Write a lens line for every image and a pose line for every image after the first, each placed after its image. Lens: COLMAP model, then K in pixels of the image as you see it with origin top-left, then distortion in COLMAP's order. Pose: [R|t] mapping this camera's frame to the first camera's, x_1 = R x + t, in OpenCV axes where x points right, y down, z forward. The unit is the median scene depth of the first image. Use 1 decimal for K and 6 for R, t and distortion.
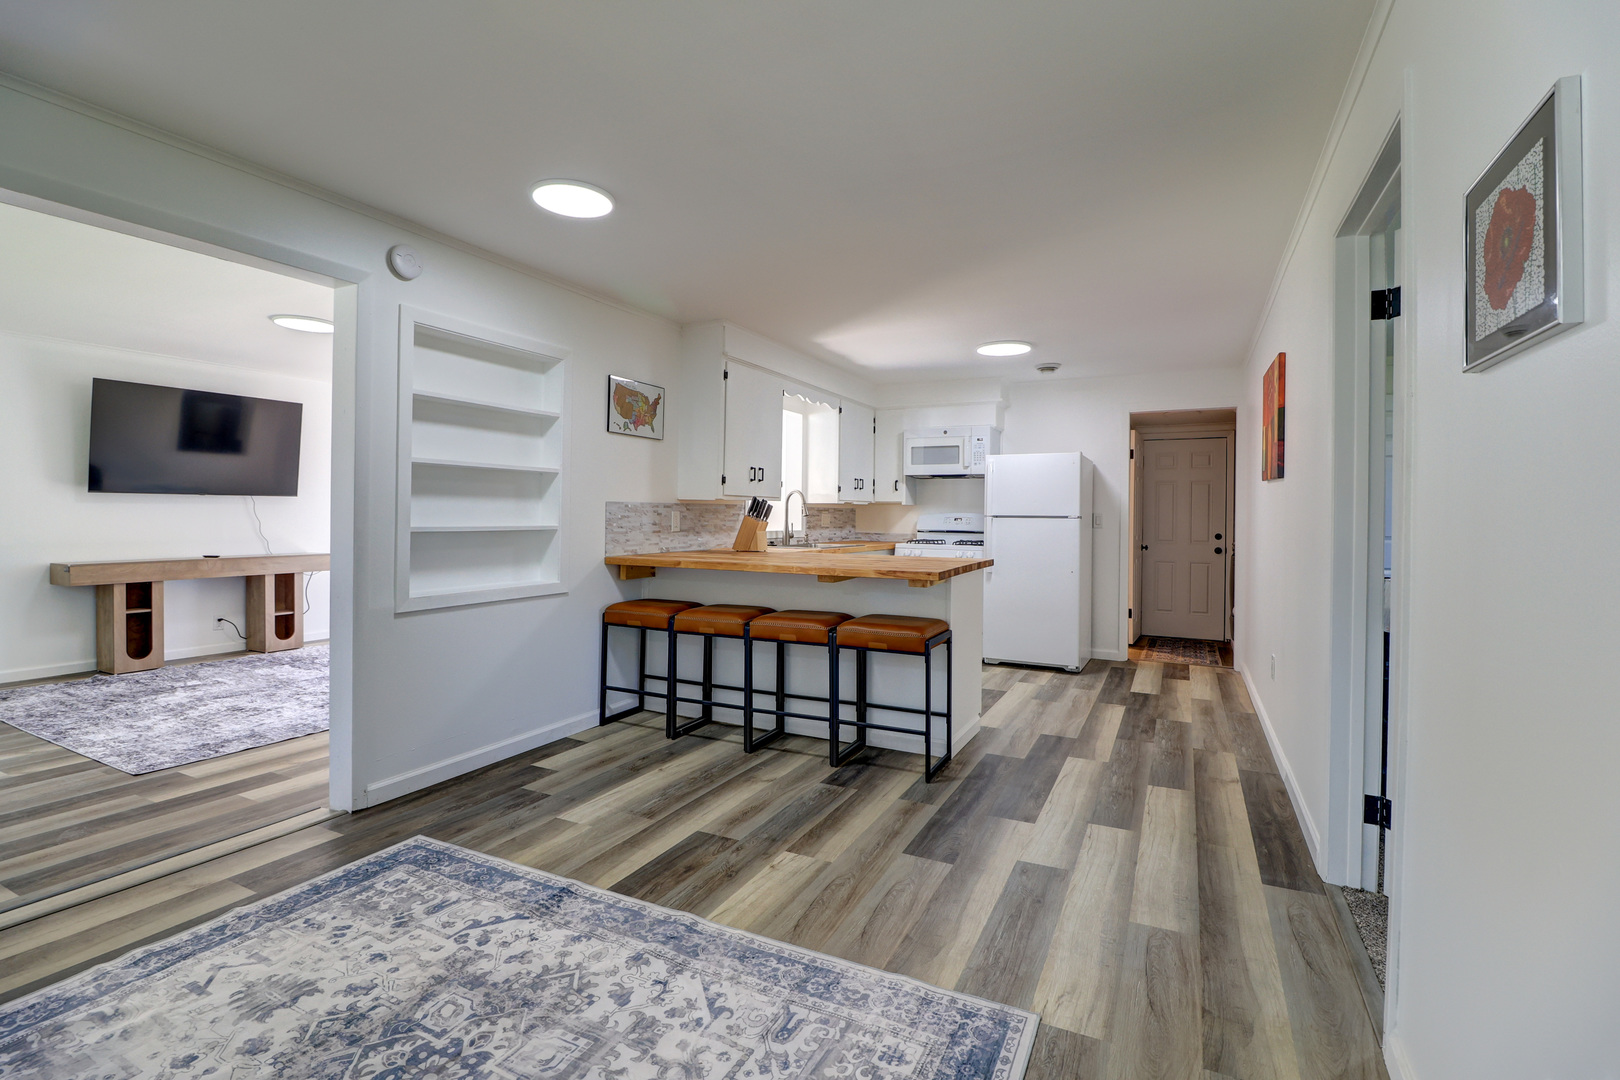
lens RADIAL K [[750.5, 0, 811.0], [0, 750.5, 514.4], [0, 0, 1]] dist [-0.009148, -0.007027]
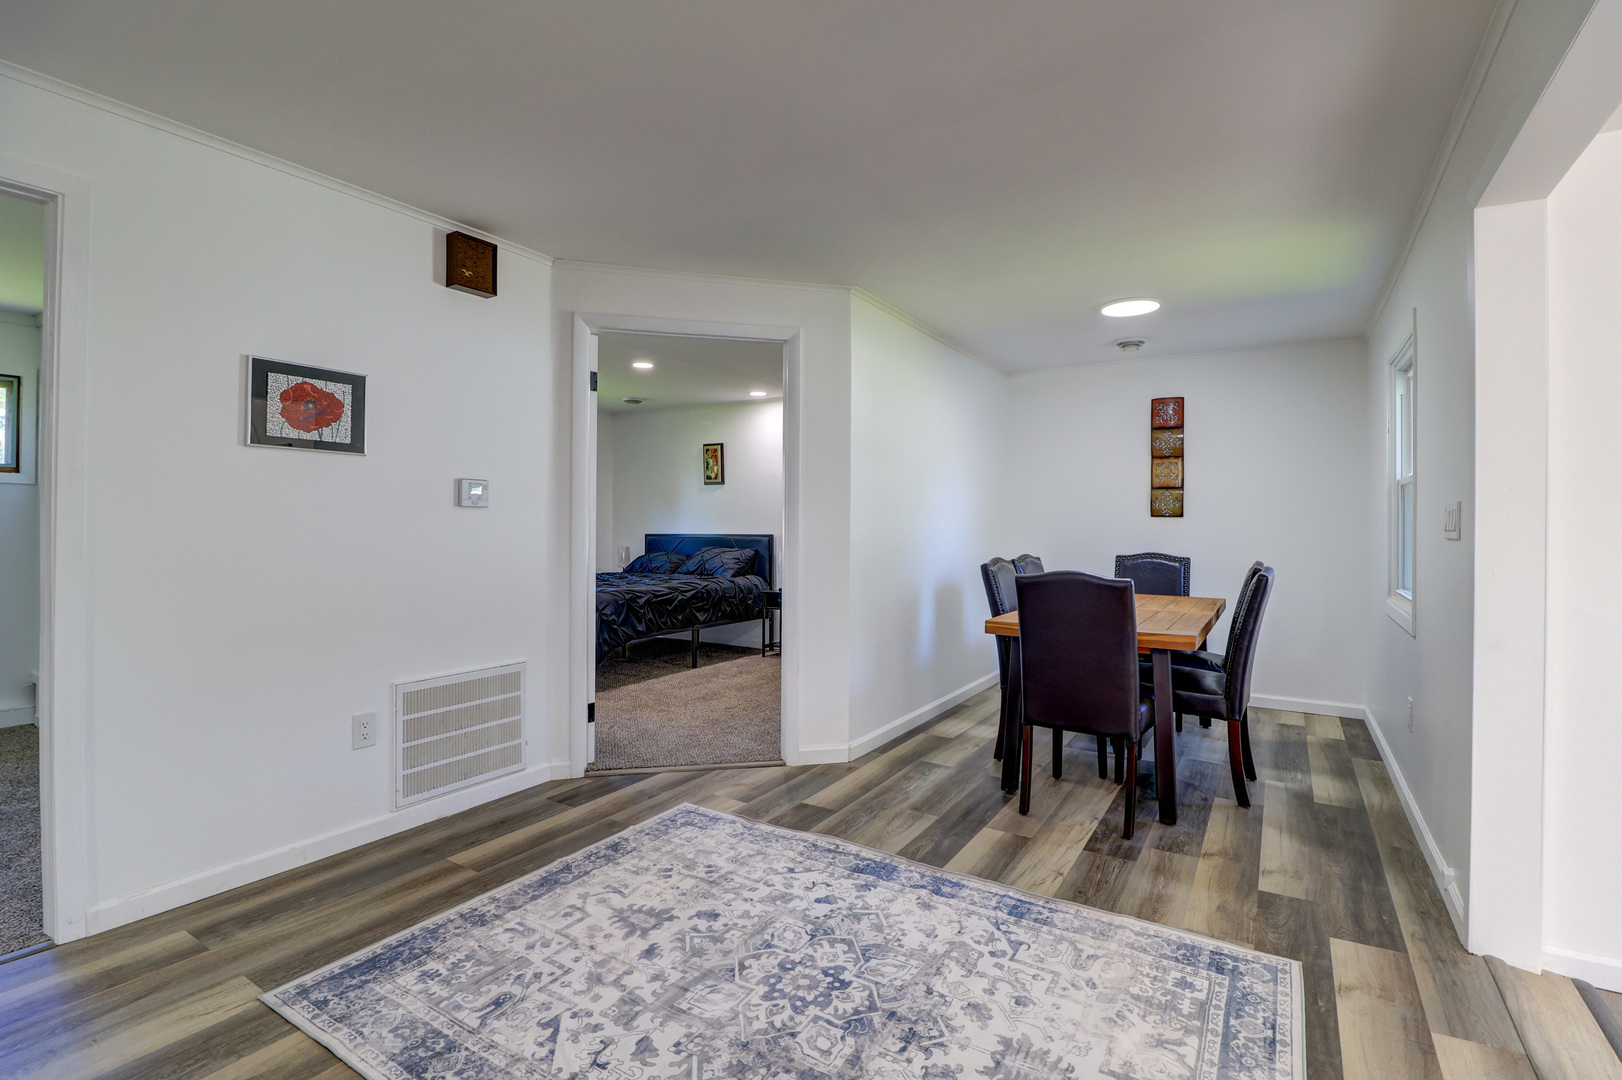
lens RADIAL K [[751.4, 0, 811.9], [0, 751.4, 525.3], [0, 0, 1]] dist [-0.009148, -0.007027]
pose [[-0.995222, -0.014193, 0.096599, -0.506326], [-0.013838, 0.999895, 0.004339, -0.004502], [-0.096650, 0.002981, -0.995314, 1.779173]]
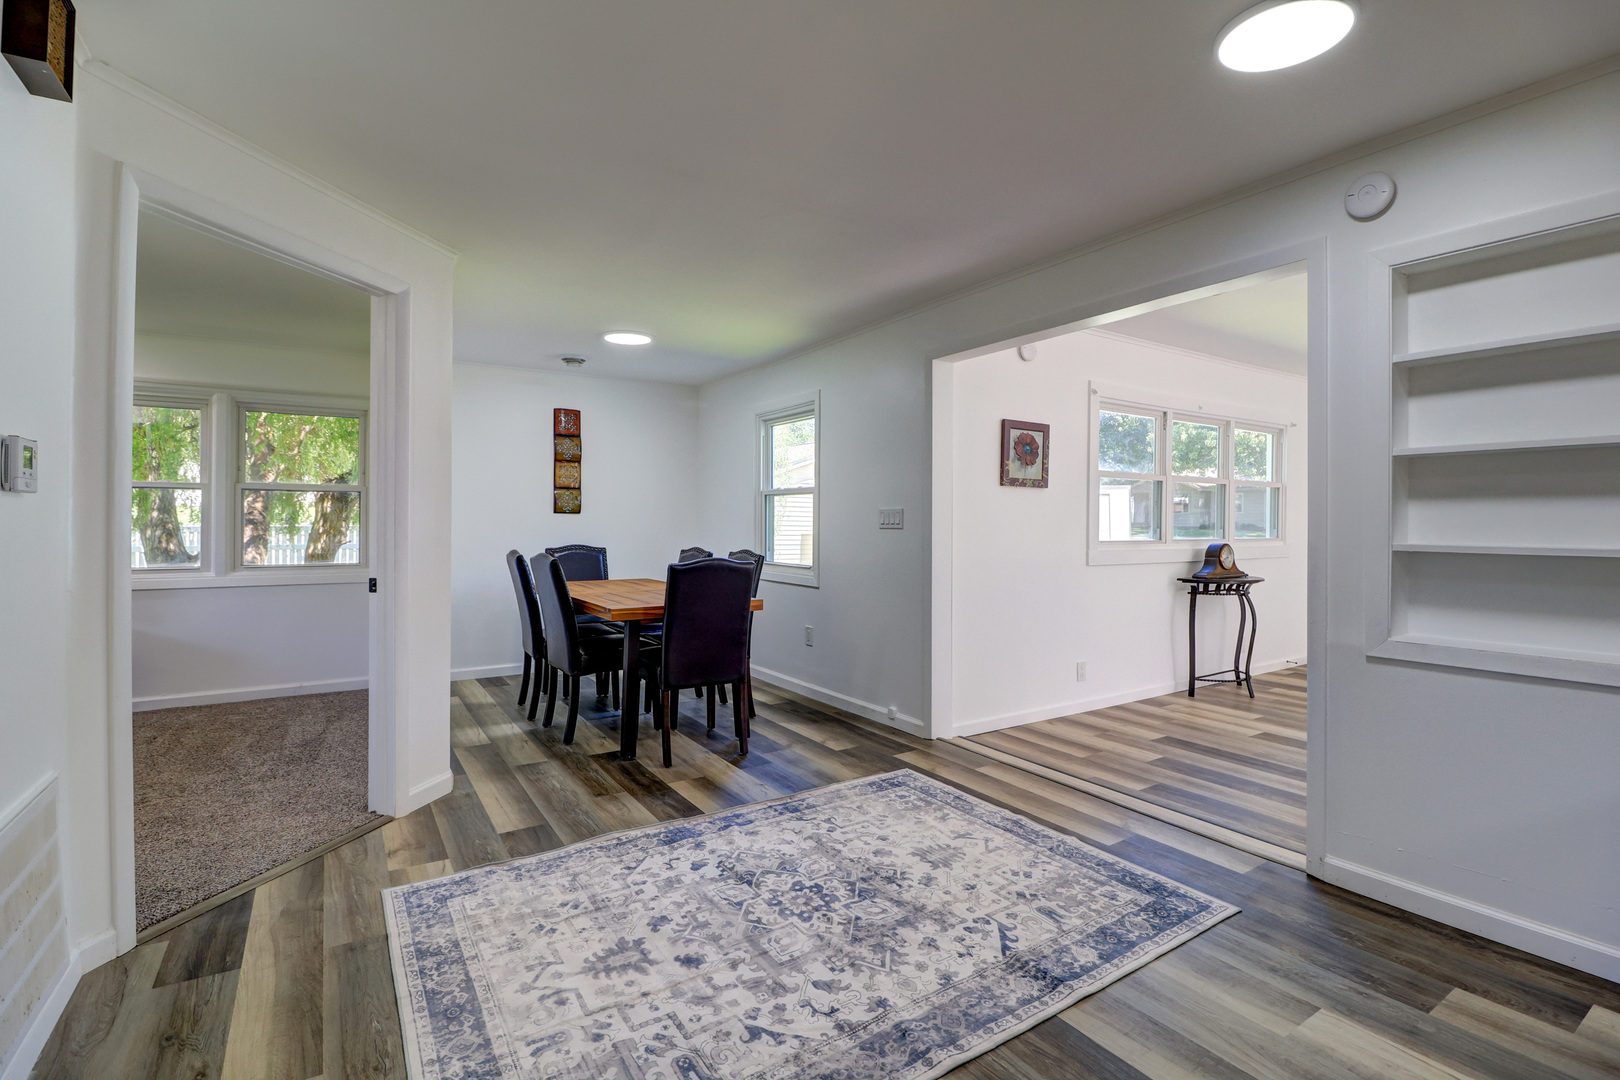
lens RADIAL K [[750.5, 0, 819.7], [0, 750.5, 514.9], [0, 0, 1]] dist [-0.009148, -0.007027]
pose [[-0.501846, -0.016473, -0.864800, 0.625952], [-0.007440, 0.999864, -0.014729, 0.003467], [0.864925, -0.000958, -0.501900, 1.425152]]
